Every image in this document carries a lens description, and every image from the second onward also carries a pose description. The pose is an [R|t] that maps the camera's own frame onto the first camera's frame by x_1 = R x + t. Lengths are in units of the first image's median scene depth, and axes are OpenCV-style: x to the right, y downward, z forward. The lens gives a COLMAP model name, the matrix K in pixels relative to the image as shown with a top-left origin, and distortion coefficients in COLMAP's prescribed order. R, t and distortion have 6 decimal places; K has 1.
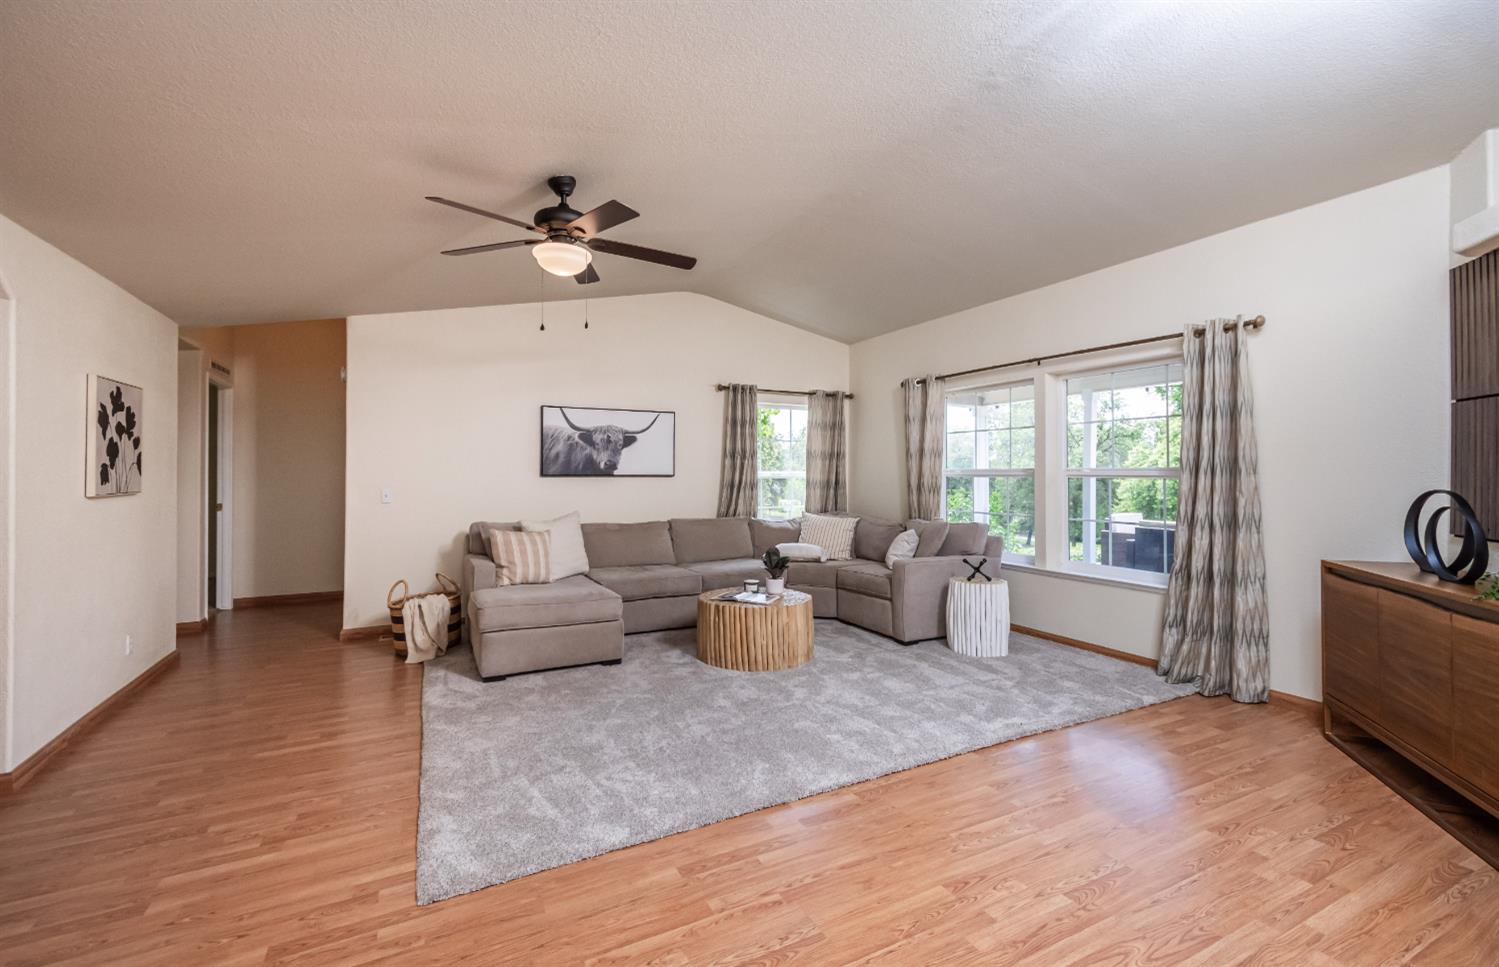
lens RADIAL K [[648.3, 0, 780.9], [0, 648.3, 468.8], [0, 0, 1]] dist [0.004908, 0.000311]
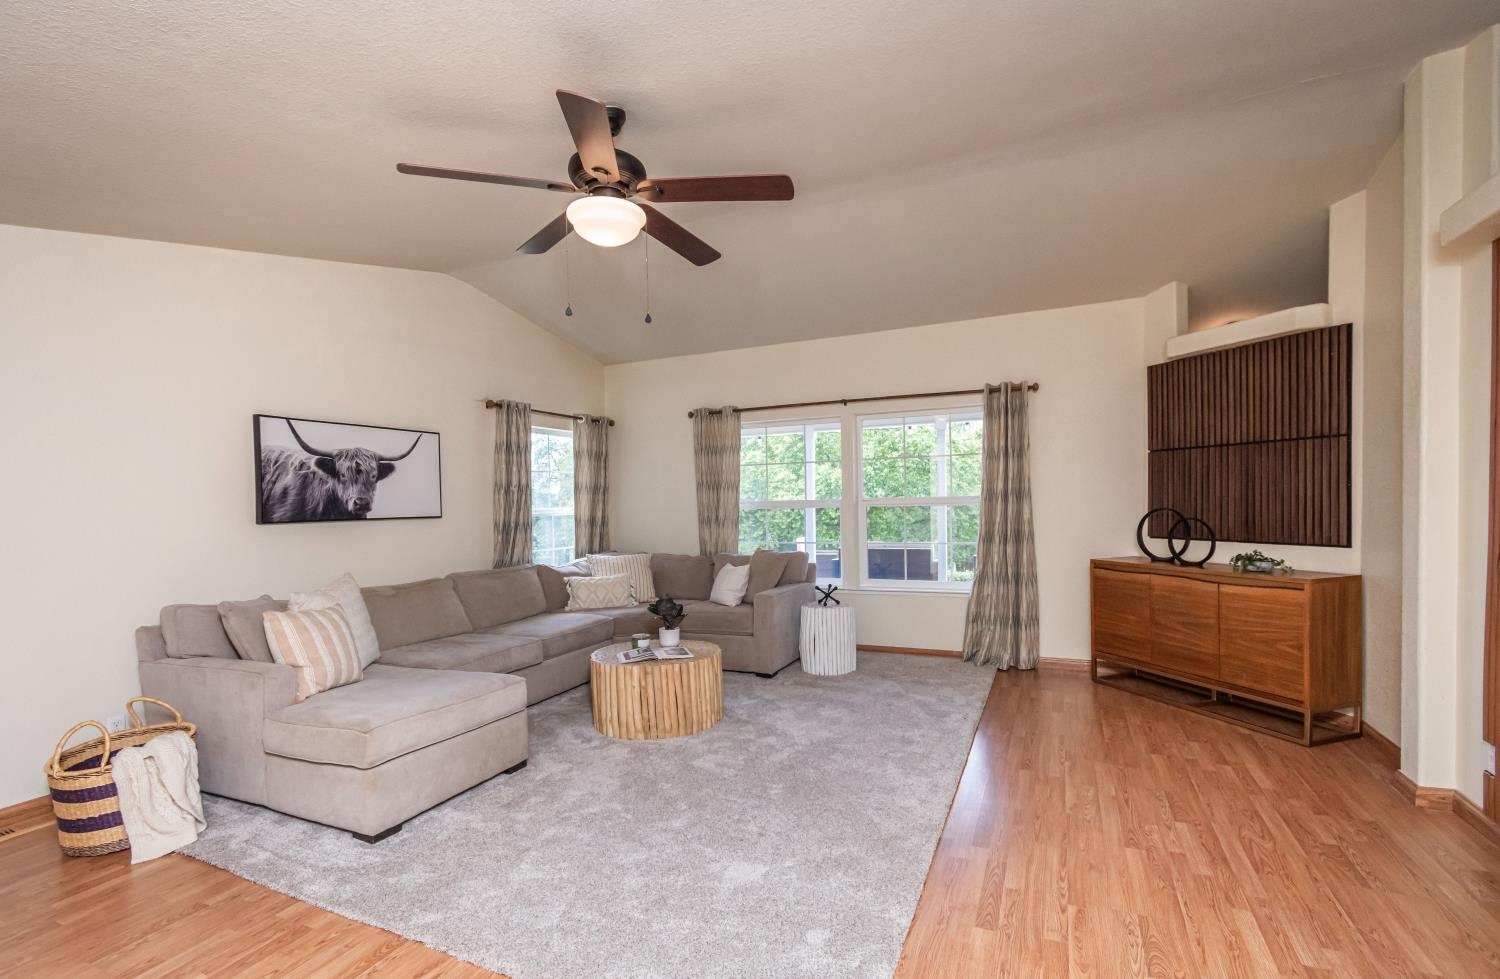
lens RADIAL K [[668.0, 0, 775.1], [0, 668.0, 516.4], [0, 0, 1]] dist [-0.002897, -0.000291]
pose [[0.789778, -0.033370, 0.612485, -0.364087], [0.019188, 0.999374, 0.029707, -0.006309], [-0.613093, -0.011709, 0.789924, 0.158177]]
